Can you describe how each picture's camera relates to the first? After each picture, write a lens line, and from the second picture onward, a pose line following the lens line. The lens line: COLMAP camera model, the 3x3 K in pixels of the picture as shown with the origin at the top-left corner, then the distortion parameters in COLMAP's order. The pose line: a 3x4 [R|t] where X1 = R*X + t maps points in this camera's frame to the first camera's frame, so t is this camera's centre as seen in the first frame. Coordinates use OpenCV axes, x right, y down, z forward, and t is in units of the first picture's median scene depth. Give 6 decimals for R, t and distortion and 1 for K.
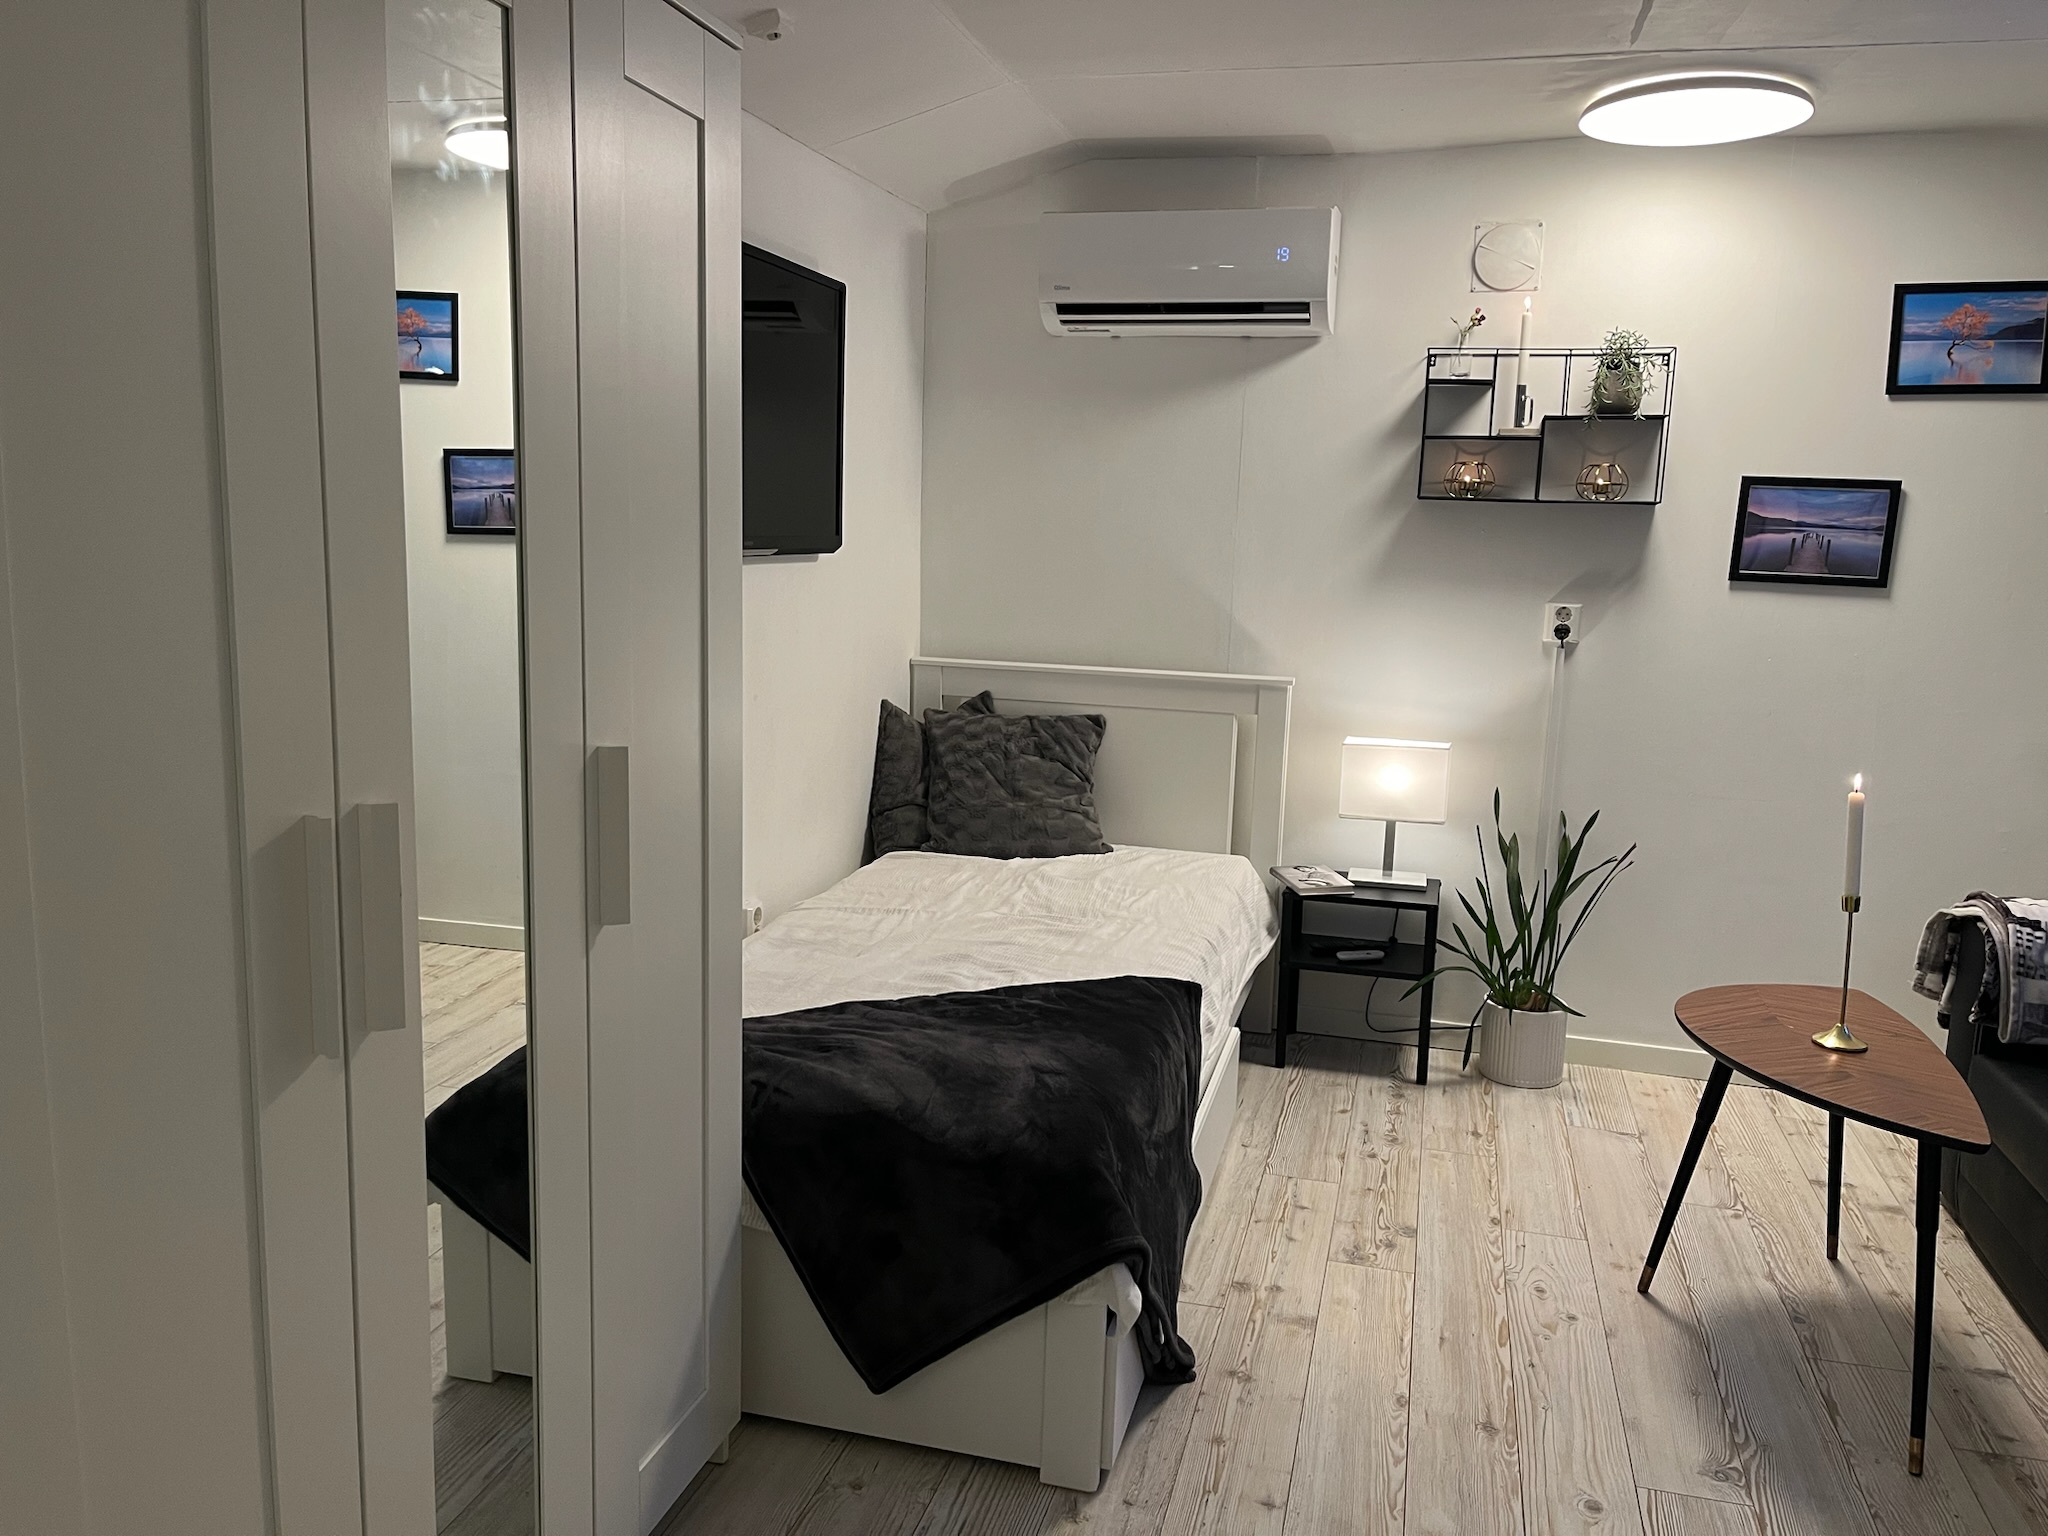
lens RADIAL K [[1532.6, 0, 1014.5], [0, 1532.6, 777.2], [0, 0, 1]] dist [0.057757, -0.078776]
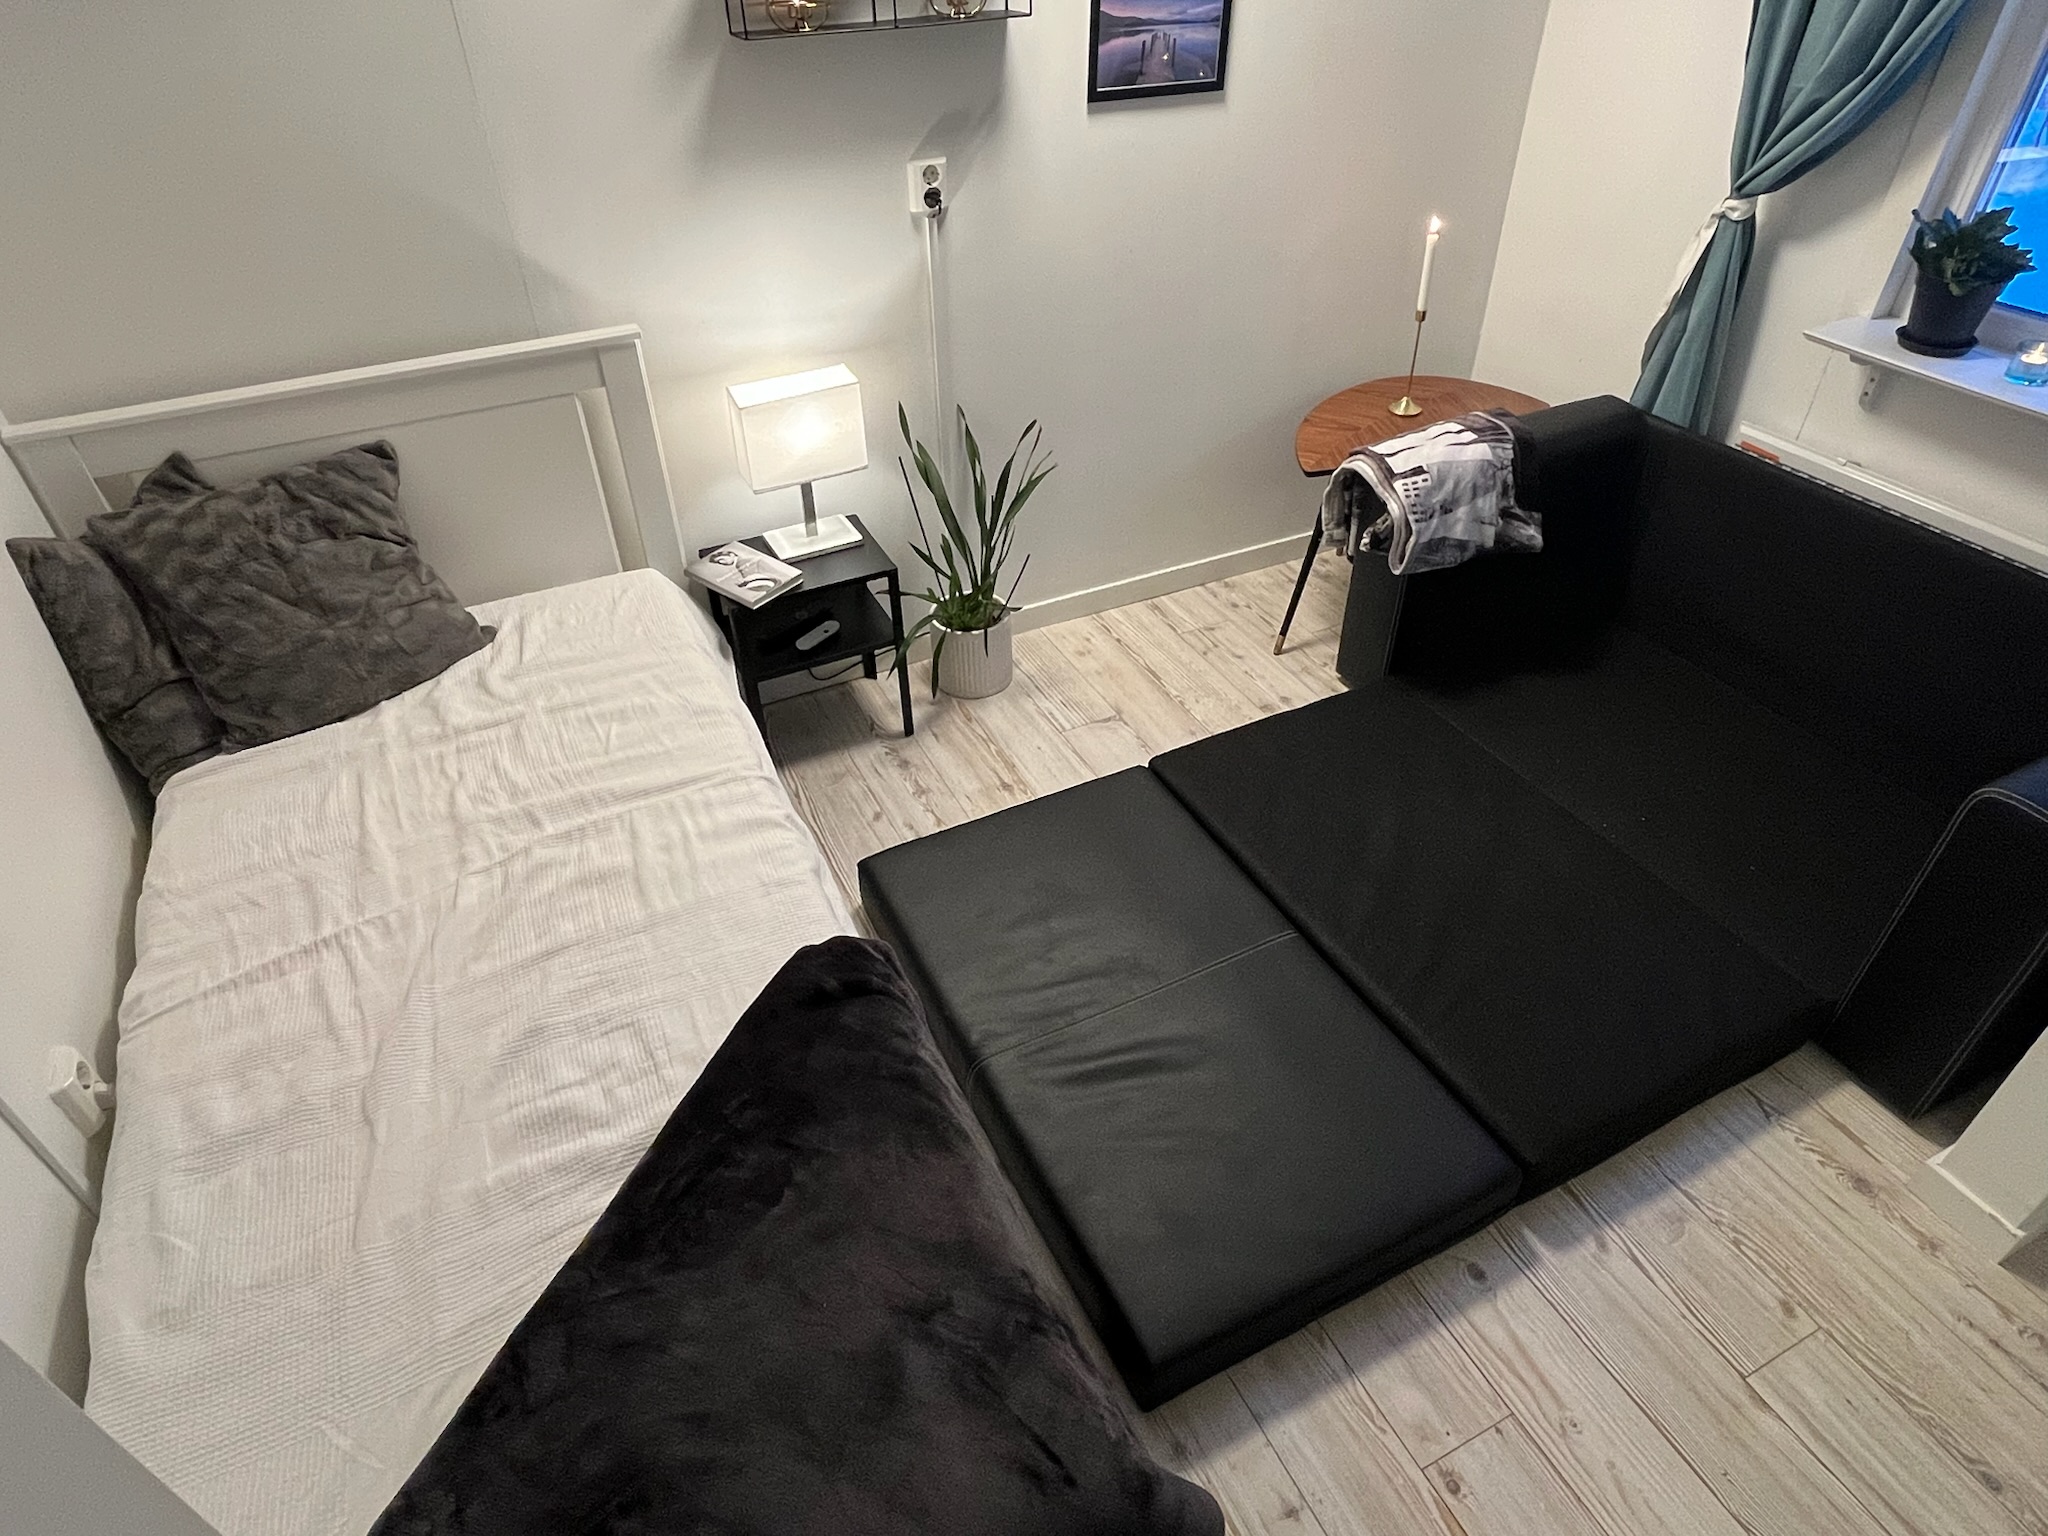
lens RADIAL K [[1205.2, 0, 1021.3], [0, 1205.2, 752.2], [0, 0, 1]] dist [0.011927, -0.002469]
pose [[0.747649, -0.439330, 0.498005, -0.064169], [0.148435, 0.841482, 0.519495, -0.170810], [-0.647292, -0.314479, 0.694345, 0.414241]]
